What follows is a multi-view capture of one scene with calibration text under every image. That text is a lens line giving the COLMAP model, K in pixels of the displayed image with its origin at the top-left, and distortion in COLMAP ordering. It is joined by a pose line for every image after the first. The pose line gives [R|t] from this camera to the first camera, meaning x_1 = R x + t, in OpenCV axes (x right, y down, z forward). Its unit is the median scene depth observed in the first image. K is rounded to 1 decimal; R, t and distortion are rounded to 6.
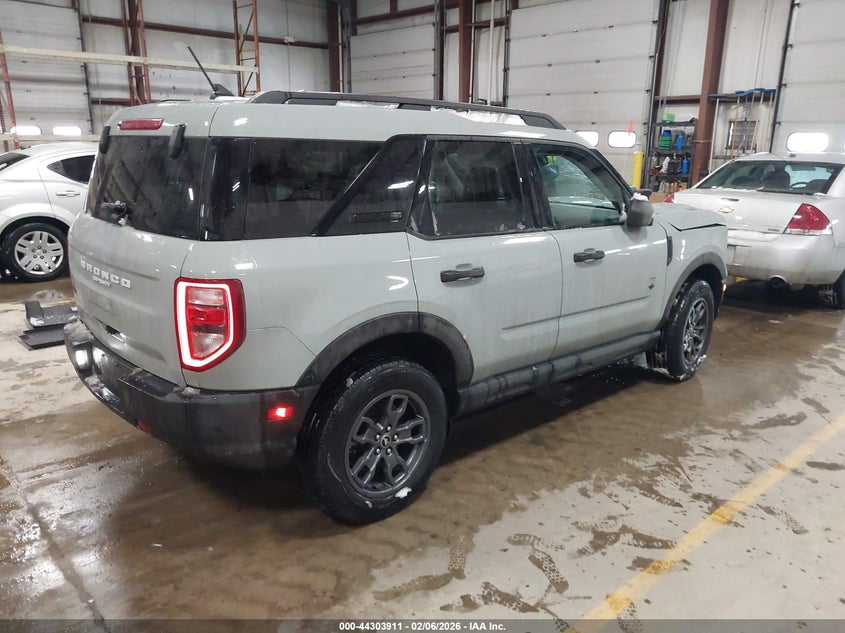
lens RADIAL K [[705.2, 0, 422.0], [0, 705.2, 328.3], [0, 0, 1]] dist [0.041938, -0.003694]
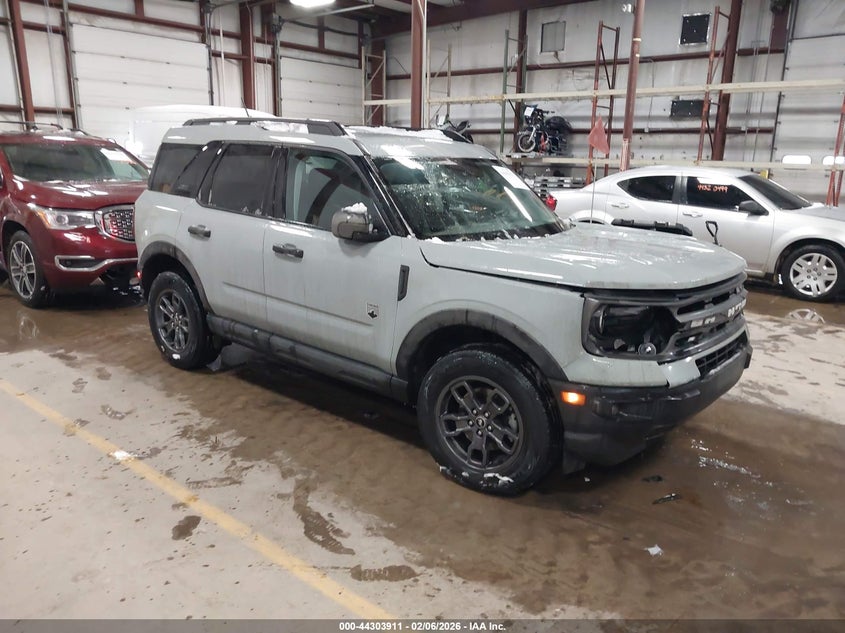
lens RADIAL K [[703.0, 0, 422.5], [0, 703.0, 316.5], [0, 0, 1]] dist [0.003509, -0.002271]
pose [[0.067690, 0.212868, -0.974733, 1.280115], [-0.272289, 0.943828, 0.187210, -0.256343], [0.959832, 0.252737, 0.121850, 1.062908]]
